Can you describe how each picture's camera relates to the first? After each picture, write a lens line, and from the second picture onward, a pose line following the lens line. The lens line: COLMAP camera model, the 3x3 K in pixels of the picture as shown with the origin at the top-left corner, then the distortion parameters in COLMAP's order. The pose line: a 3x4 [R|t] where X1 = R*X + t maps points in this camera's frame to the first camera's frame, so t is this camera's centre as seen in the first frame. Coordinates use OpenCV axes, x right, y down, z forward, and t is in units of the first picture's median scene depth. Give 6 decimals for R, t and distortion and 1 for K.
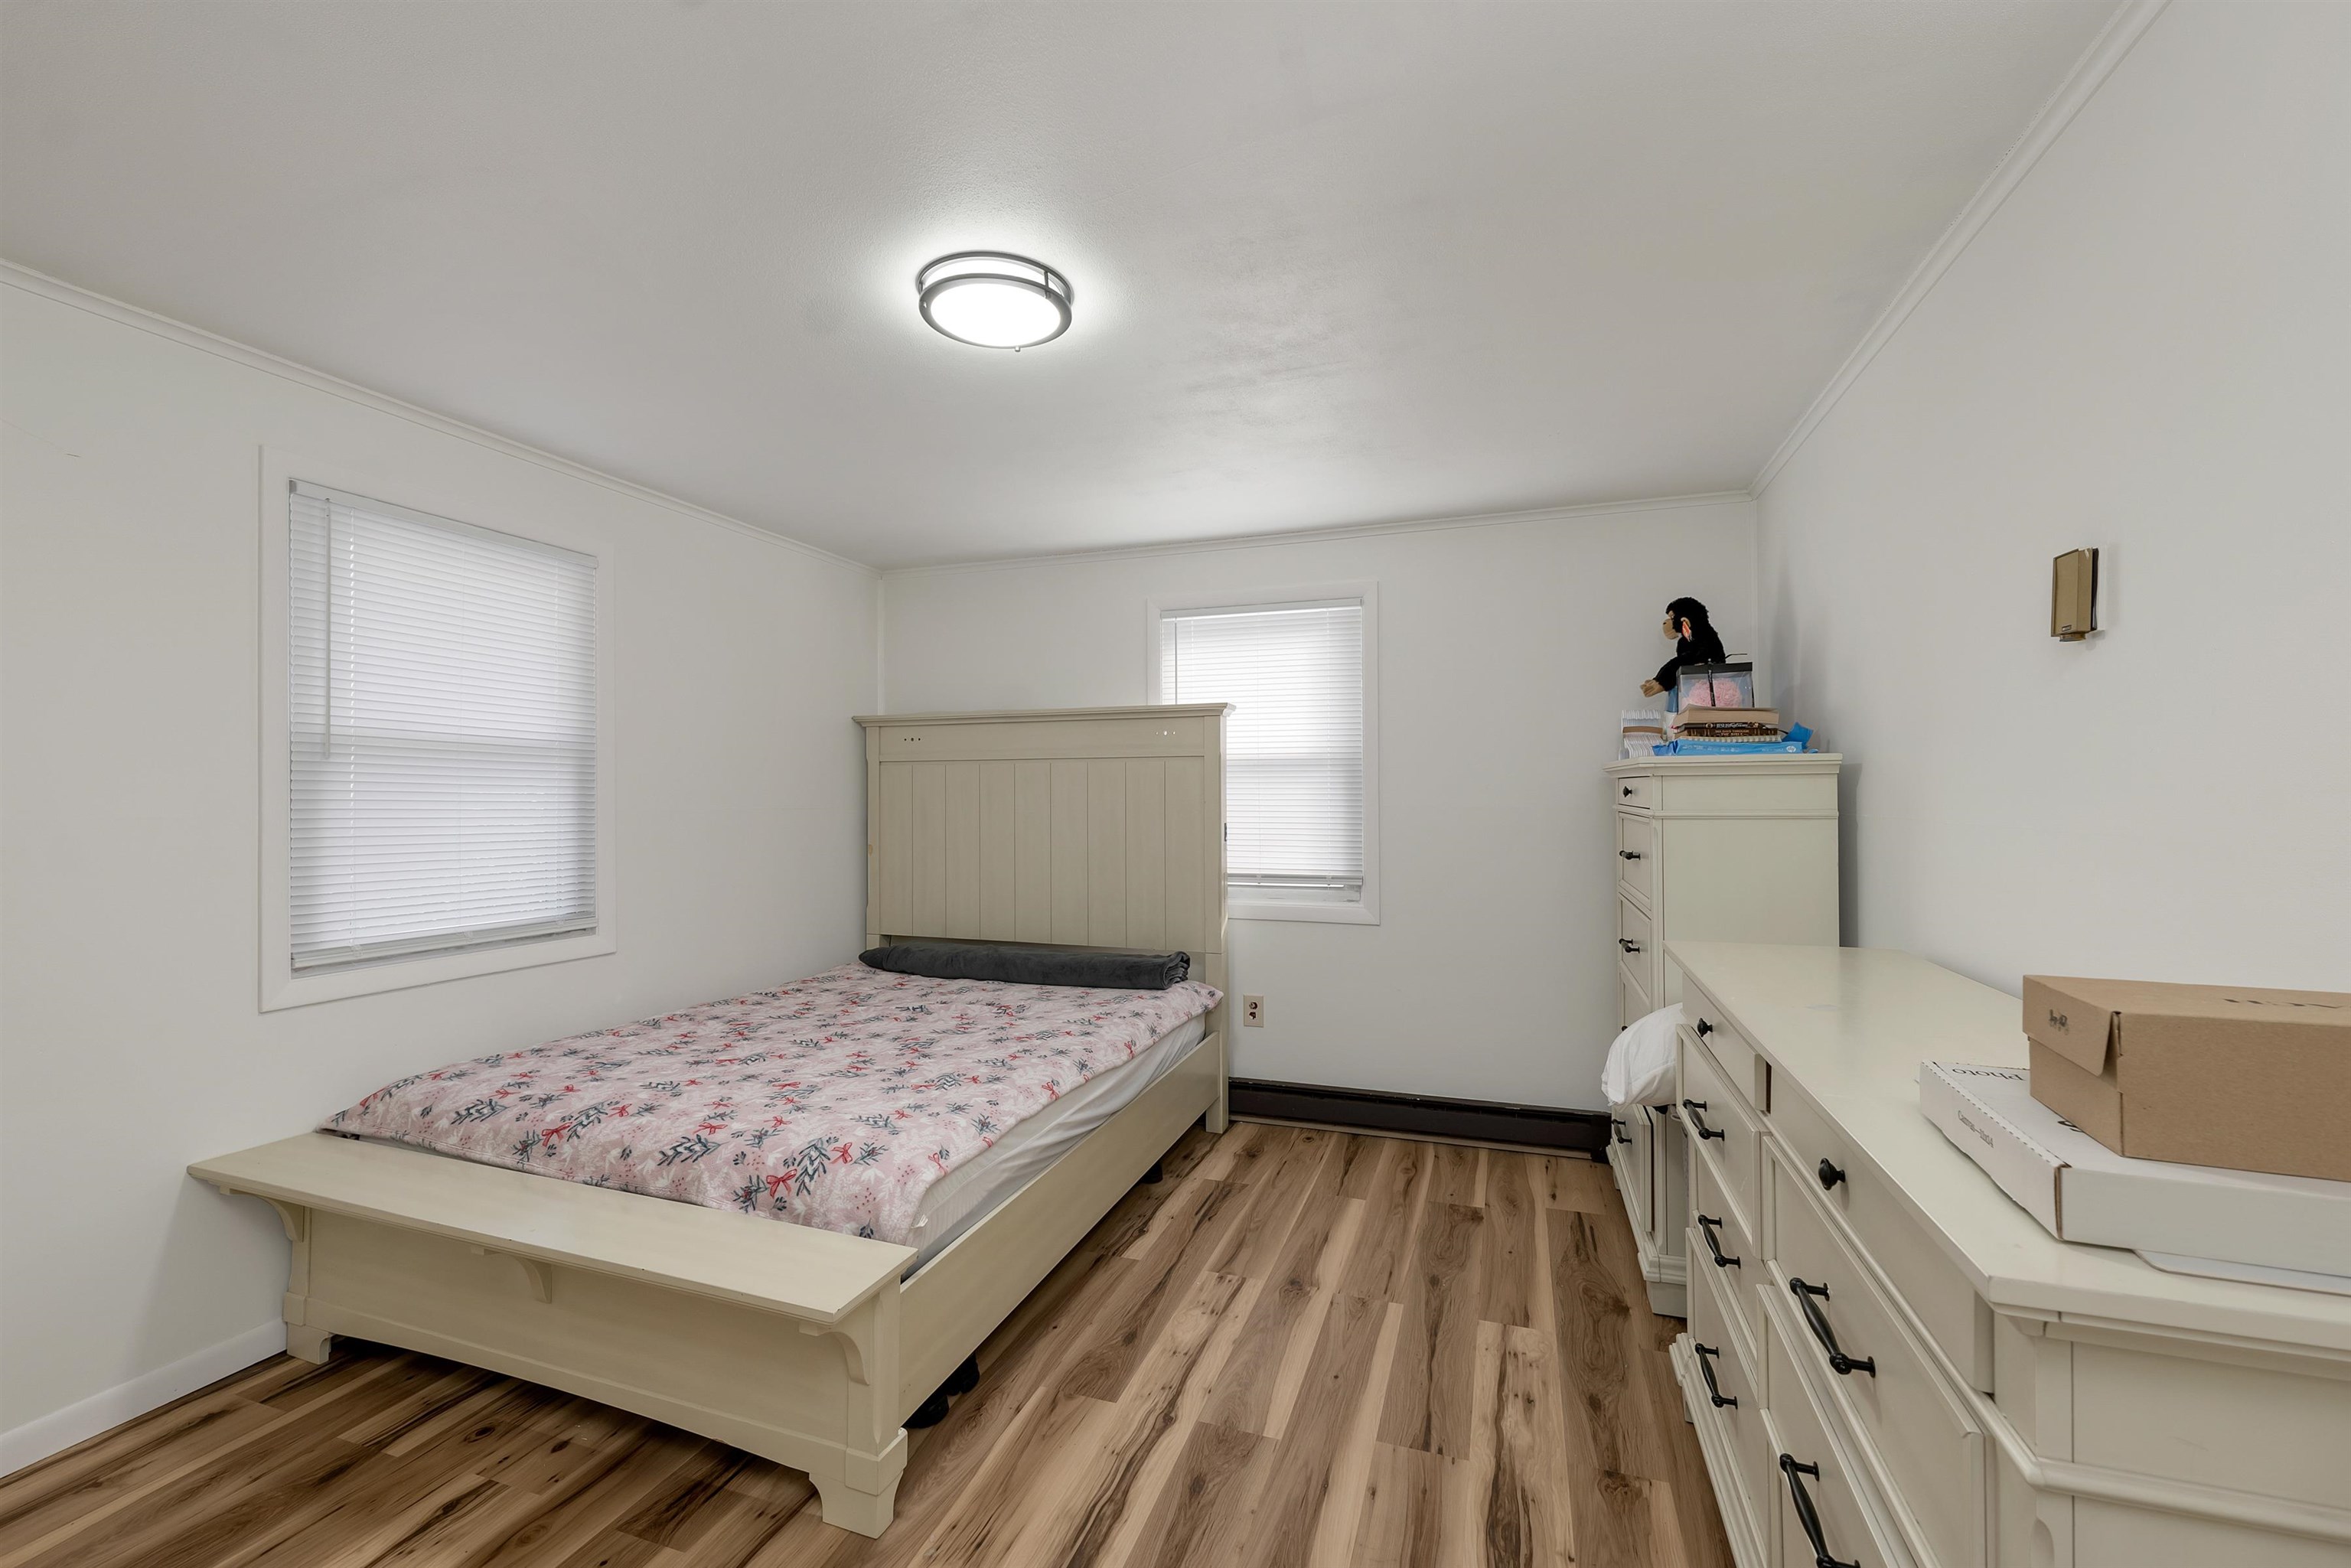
lens RADIAL K [[987.8, 0, 1164.2], [0, 987.8, 788.9], [0, 0, 1]] dist [0.002758, 0.000346]
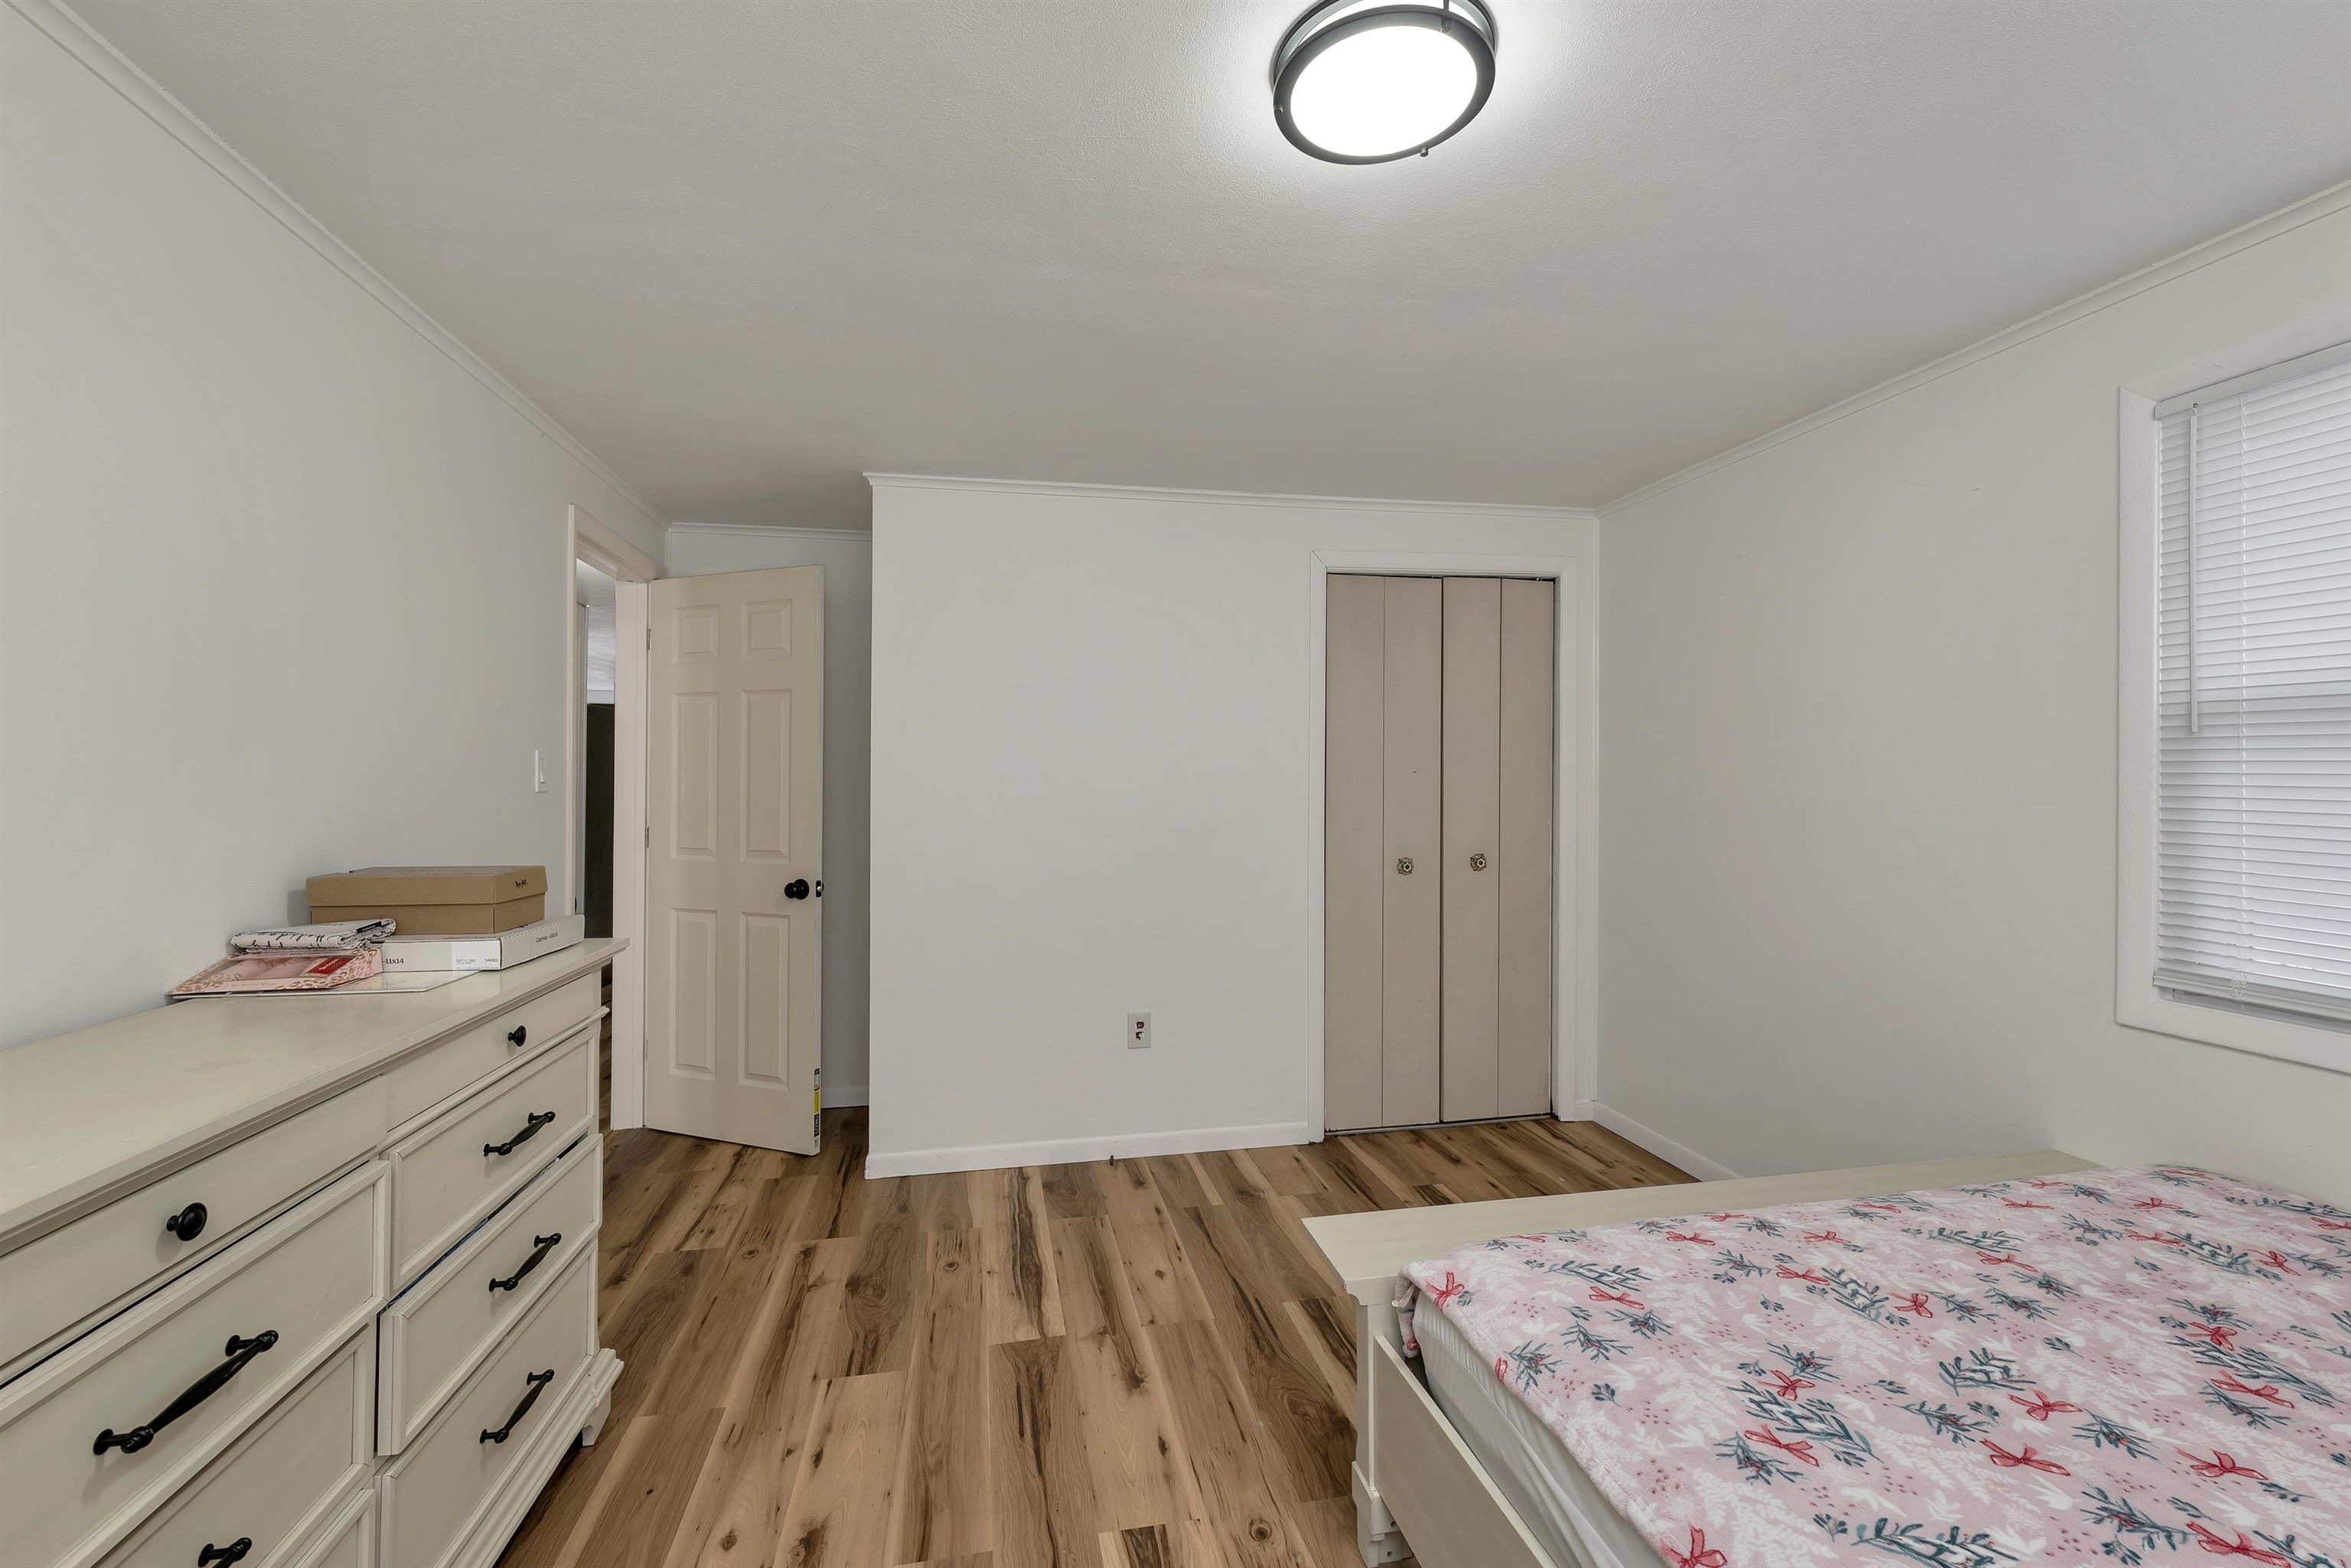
lens RADIAL K [[976.5, 0, 1175.5], [0, 976.5, 784.0], [0, 0, 1]] dist [0.009404, 0.000158]
pose [[-0.855737, 0.004257, -0.517394, 0.259301], [0.005410, 0.999985, -0.000720, 0.005408], [0.517383, -0.003415, -0.855747, 1.253293]]
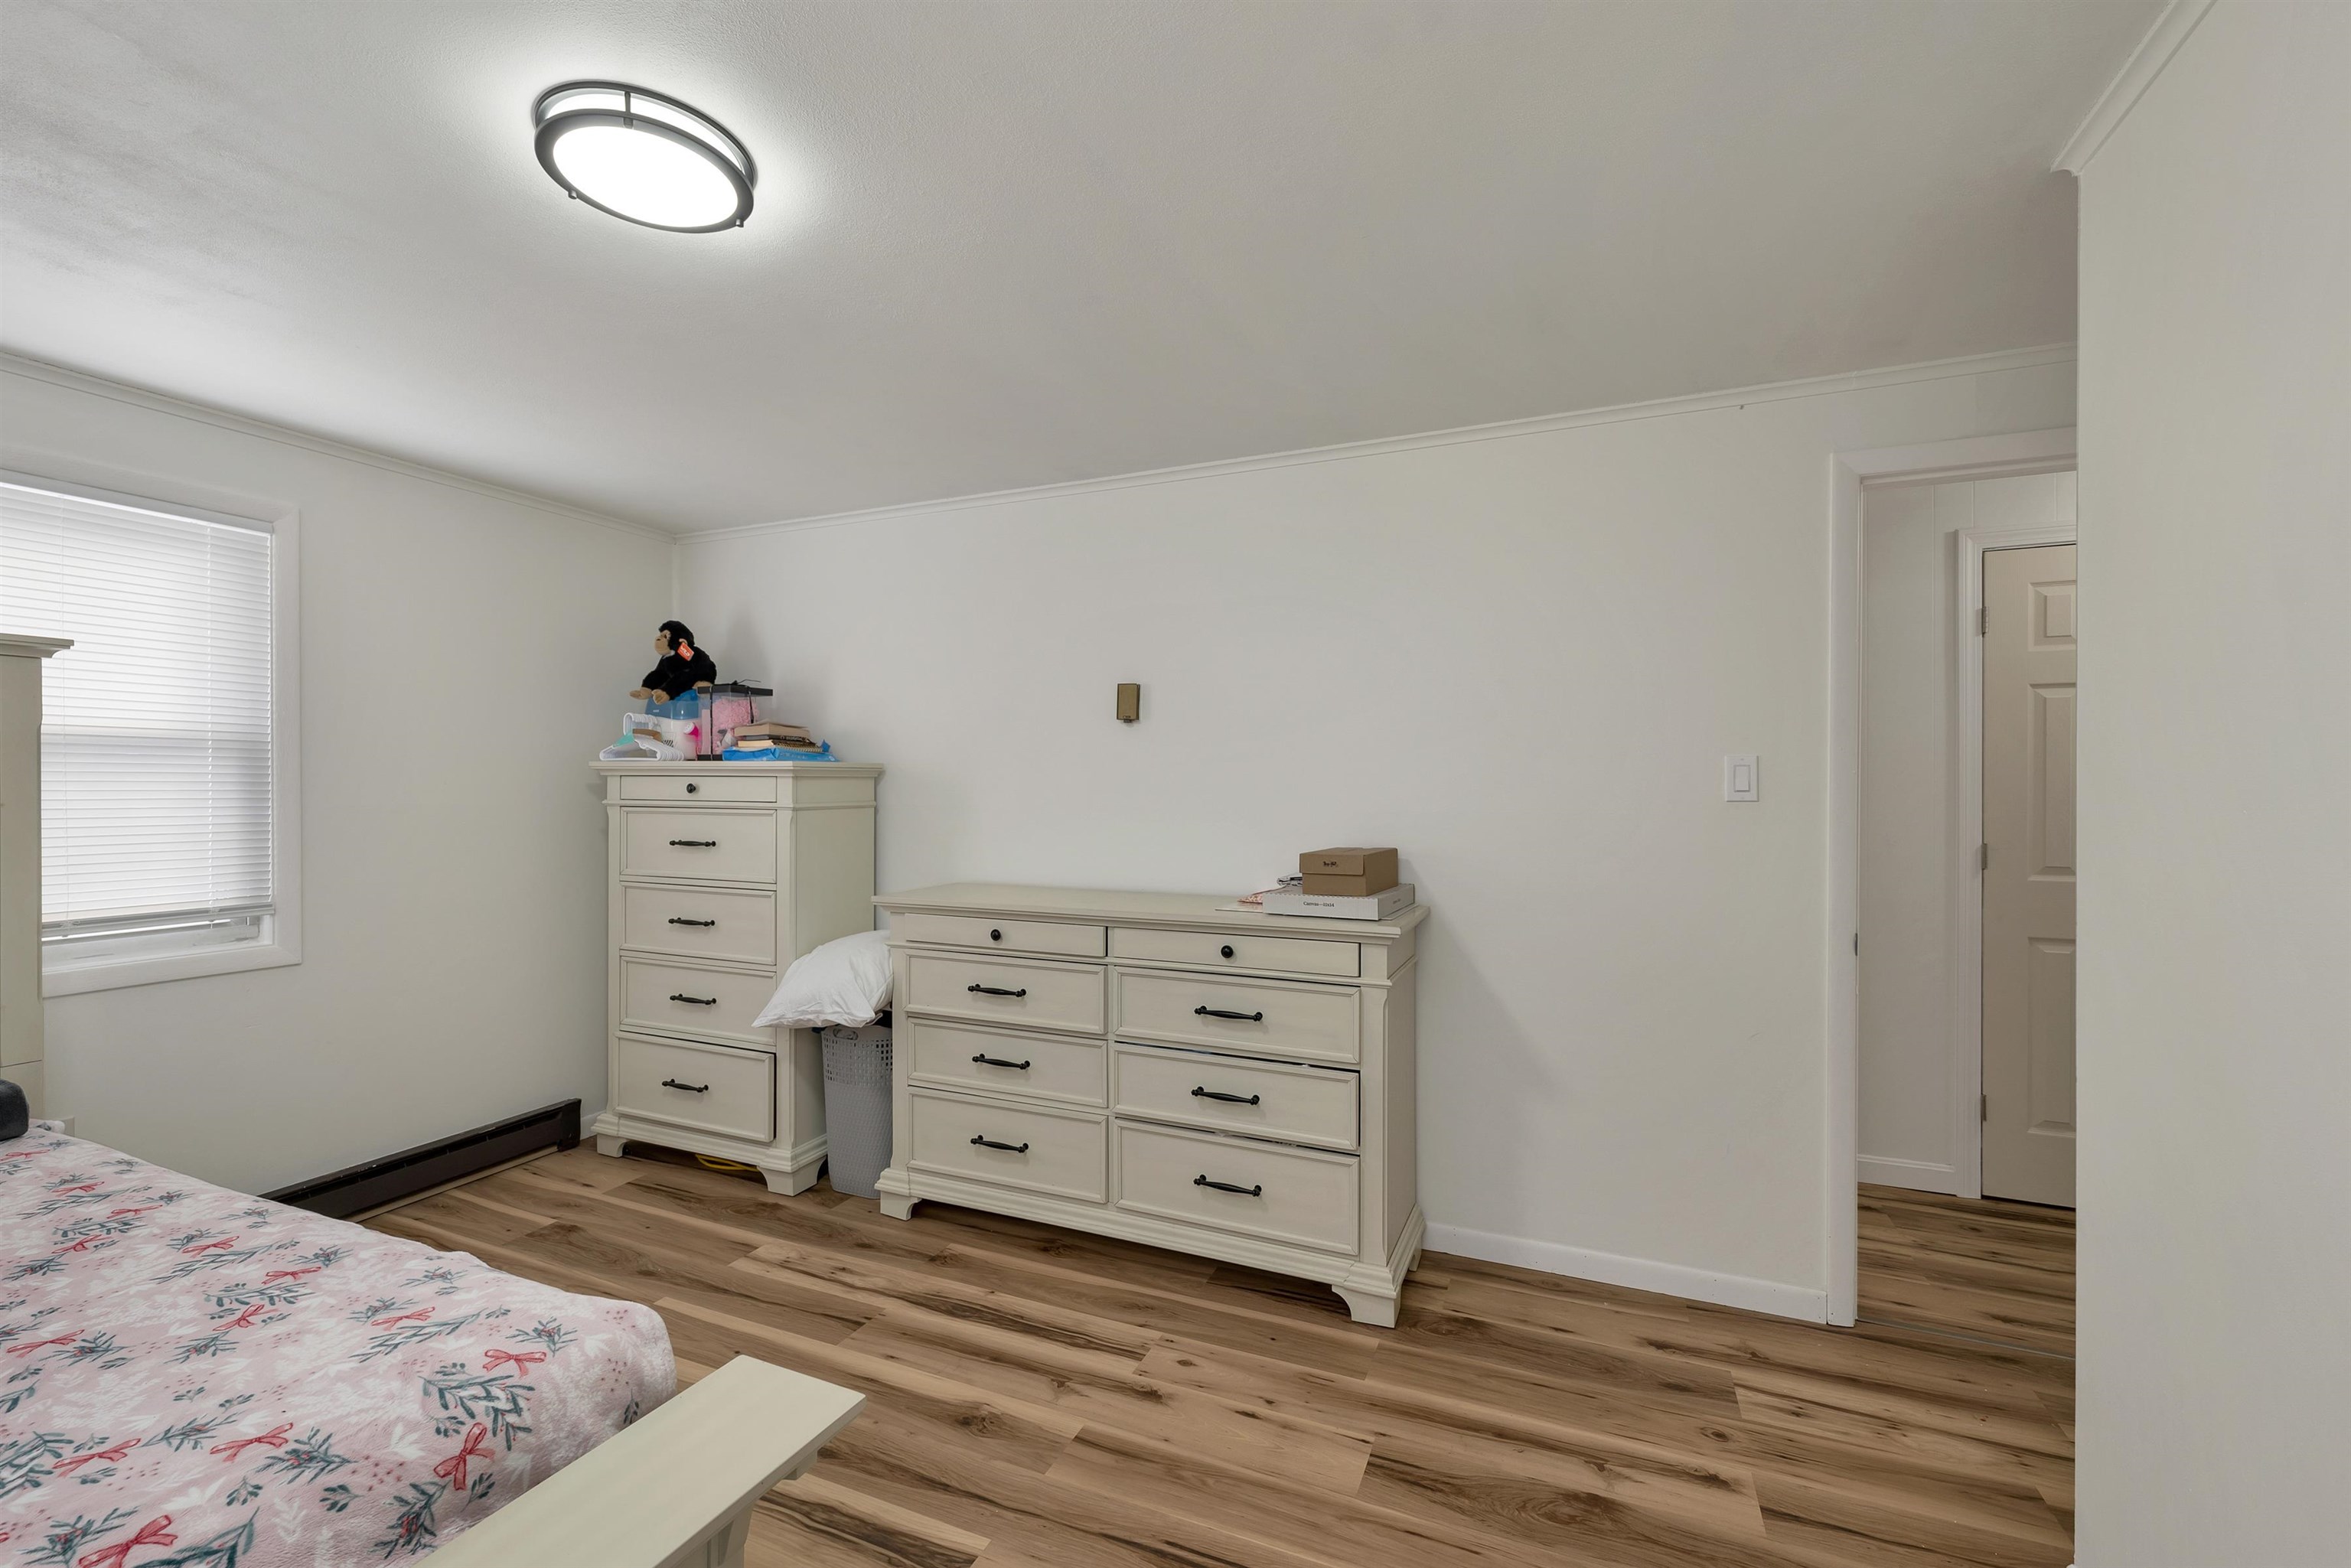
lens RADIAL K [[987.8, 0, 1164.2], [0, 987.8, 788.9], [0, 0, 1]] dist [0.002758, 0.000346]
pose [[0.065012, 0.000804, 0.997884, -0.765228], [-0.005195, 0.999986, -0.000467, 0.000947], [-0.997871, -0.005153, 0.065015, 0.447405]]
